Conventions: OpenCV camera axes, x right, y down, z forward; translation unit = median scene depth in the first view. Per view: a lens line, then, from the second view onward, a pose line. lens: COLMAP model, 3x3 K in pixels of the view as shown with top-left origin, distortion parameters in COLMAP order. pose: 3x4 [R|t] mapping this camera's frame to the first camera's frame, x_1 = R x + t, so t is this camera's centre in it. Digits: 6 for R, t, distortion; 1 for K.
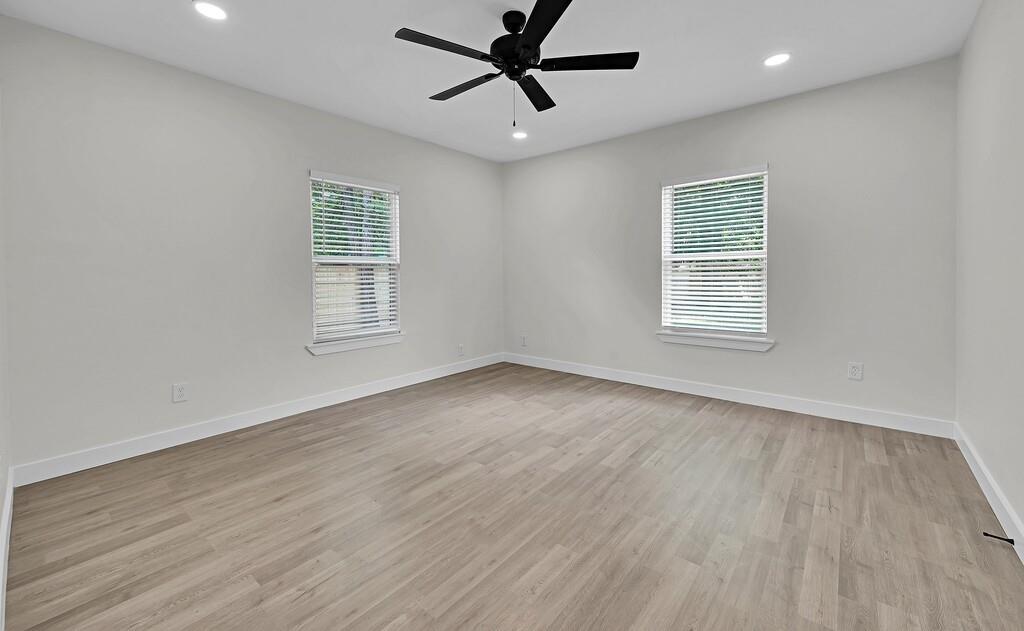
lens RADIAL K [[406.2, 0, 511.1], [0, 406.2, 315.7], [0, 0, 1]] dist [0.000245, 0.000011]
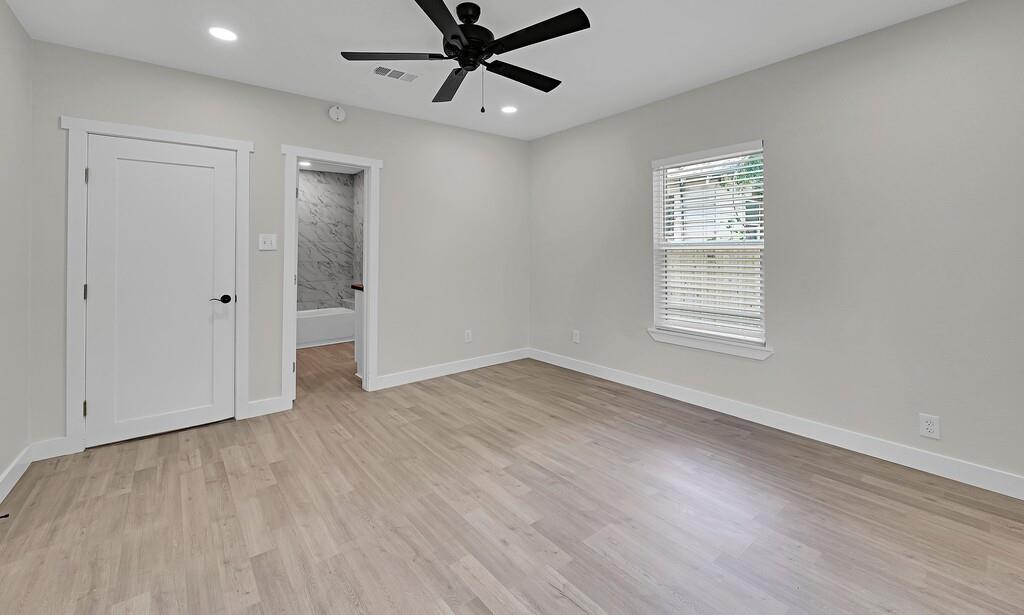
lens RADIAL K [[423.1, 0, 509.5], [0, 423.1, 302.0], [0, 0, 1]] dist [-0.001060, -0.000054]
pose [[-0.201127, 0.125925, -0.971438, 0.913656], [-0.095105, 0.984507, 0.147310, -0.180519], [0.974937, 0.122016, -0.186035, 1.239943]]
